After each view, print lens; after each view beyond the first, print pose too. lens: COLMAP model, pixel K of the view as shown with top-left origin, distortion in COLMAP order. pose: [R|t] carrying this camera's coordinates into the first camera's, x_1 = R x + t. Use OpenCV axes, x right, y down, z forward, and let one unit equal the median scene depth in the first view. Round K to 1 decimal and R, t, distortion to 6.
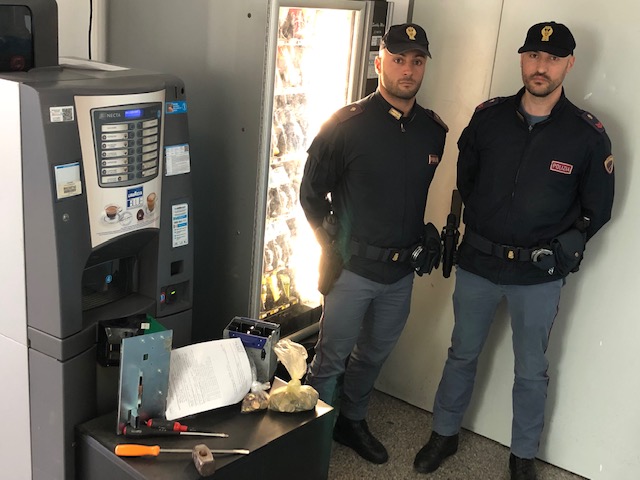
lens RADIAL K [[777.6, 0, 318.2], [0, 777.6, 242.0], [0, 0, 1]] dist [0.013684, 0.000000]
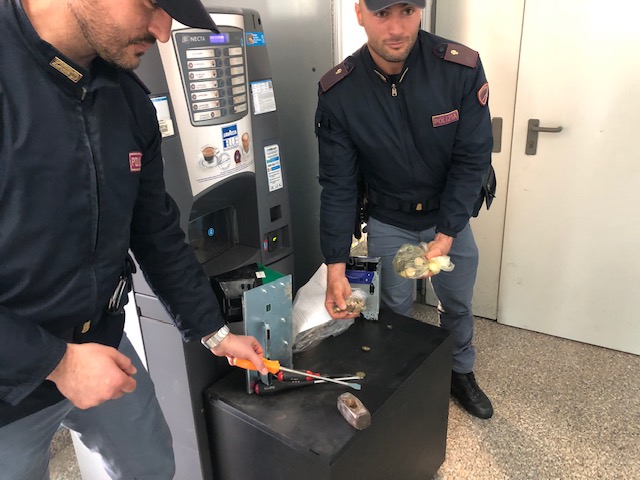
lens RADIAL K [[522.9, 0, 319.9], [0, 522.9, 239.8], [0, 0, 1]] dist [0.010616, -0.023466]
pose [[0.989927, -0.139678, 0.023106, -0.162827], [0.138159, 0.988722, 0.057794, 0.040201], [-0.030918, -0.054020, 0.998061, 0.382387]]
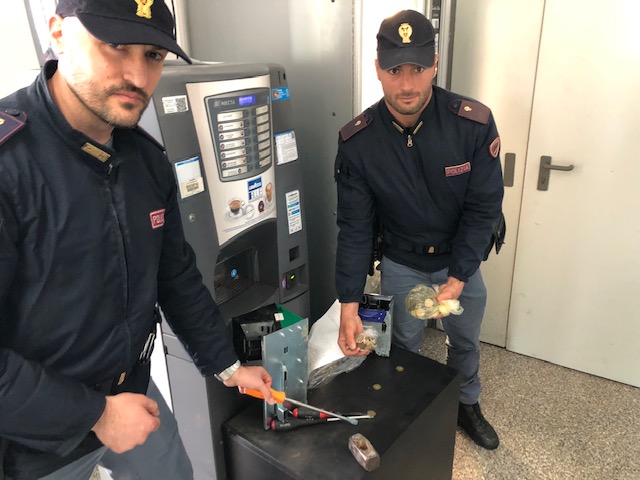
lens RADIAL K [[522.9, 0, 321.0], [0, 522.9, 236.7], [0, 0, 1]] dist [0.010616, -0.023466]
pose [[0.993576, -0.113164, 0.001075, -0.161023], [0.112996, 0.992534, 0.045911, -0.018797], [-0.006262, -0.045494, 0.998945, 0.345844]]
